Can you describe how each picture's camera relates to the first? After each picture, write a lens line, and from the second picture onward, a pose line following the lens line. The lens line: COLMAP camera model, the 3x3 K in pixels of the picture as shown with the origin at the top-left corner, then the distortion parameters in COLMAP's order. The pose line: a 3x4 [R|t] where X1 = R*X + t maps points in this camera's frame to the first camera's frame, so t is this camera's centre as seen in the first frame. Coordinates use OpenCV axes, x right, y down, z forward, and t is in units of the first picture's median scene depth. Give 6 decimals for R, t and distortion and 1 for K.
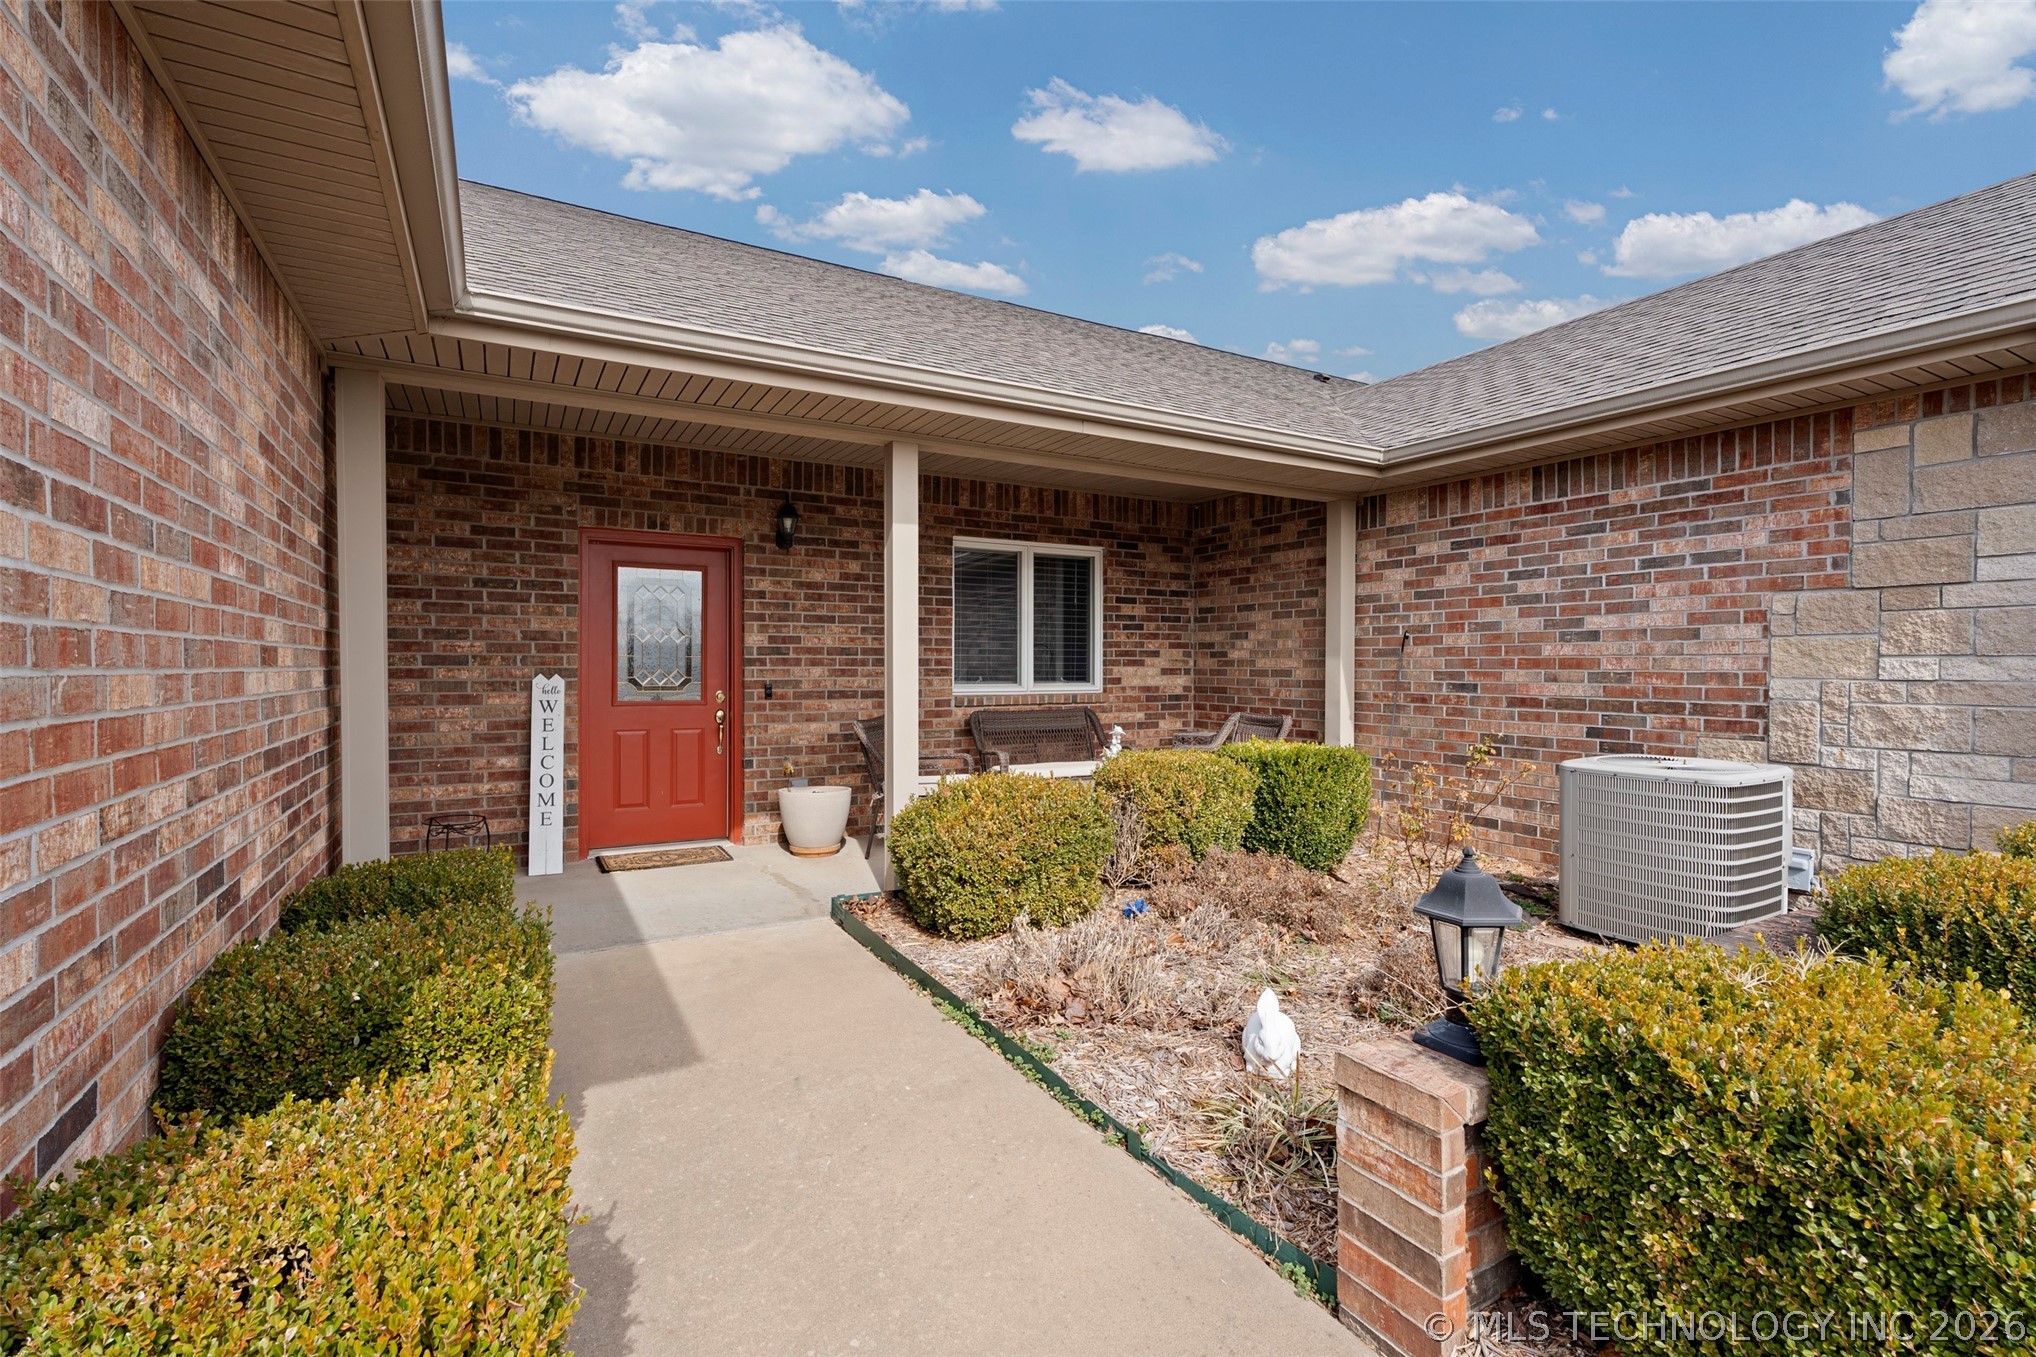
lens RADIAL K [[911.7, 0, 1022.1], [0, 911.7, 669.7], [0, 0, 1]] dist [-0.001798, 0.000683]
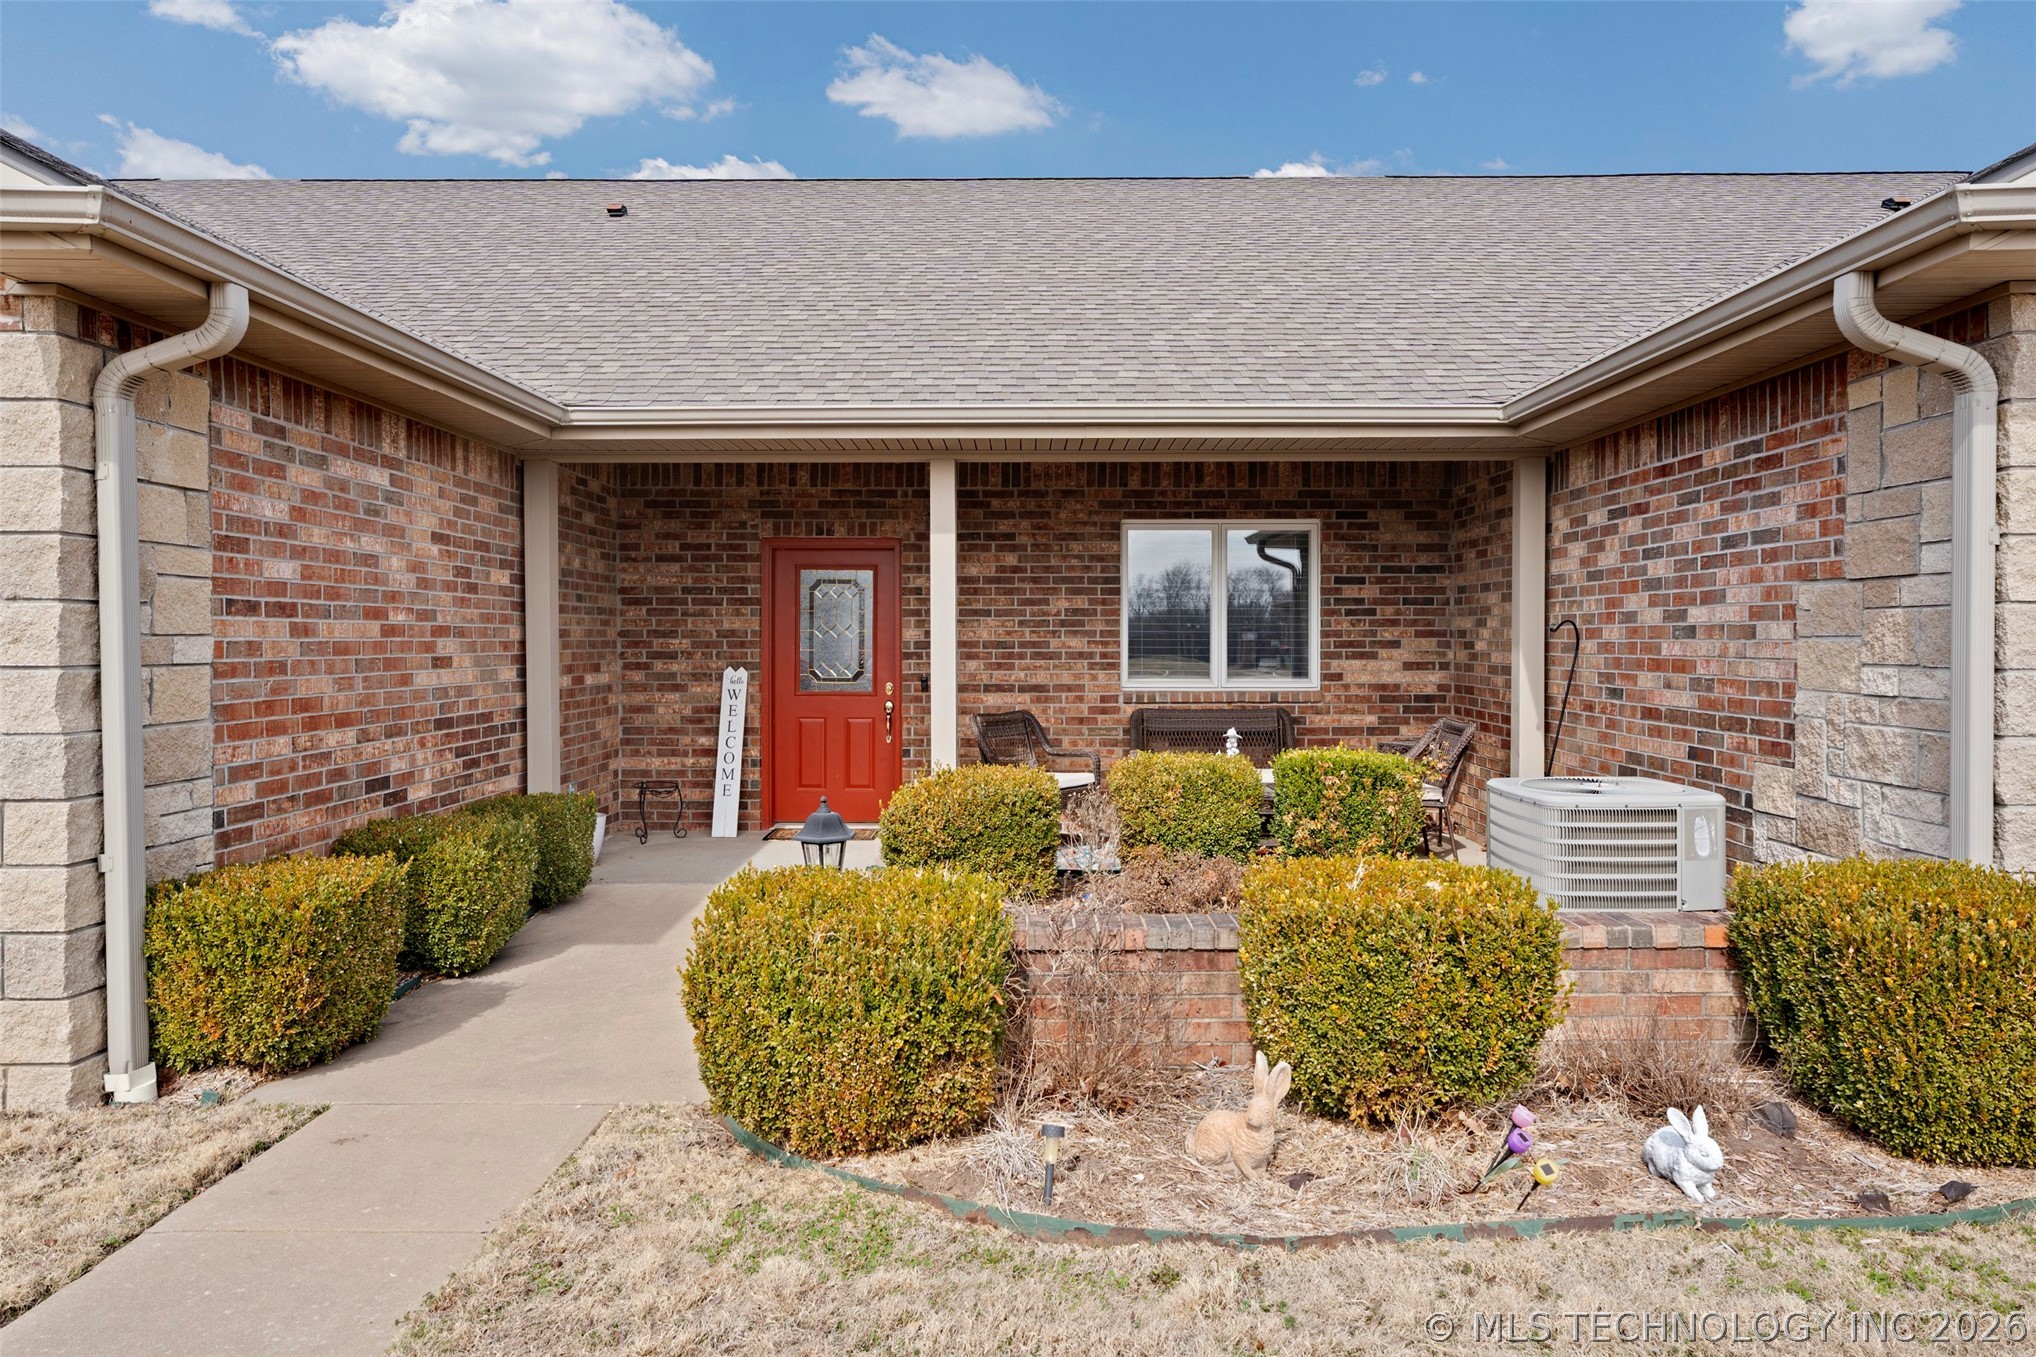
lens RADIAL K [[1331.5, 0, 1028.2], [0, 1331.5, 655.0], [0, 0, 1]] dist [-0.007155, 0.019238]
pose [[0.863239, 0.004384, -0.504777, 0.647381], [-0.000580, 0.999970, 0.007692, -0.023107], [0.504796, -0.006347, 0.863215, -0.273326]]
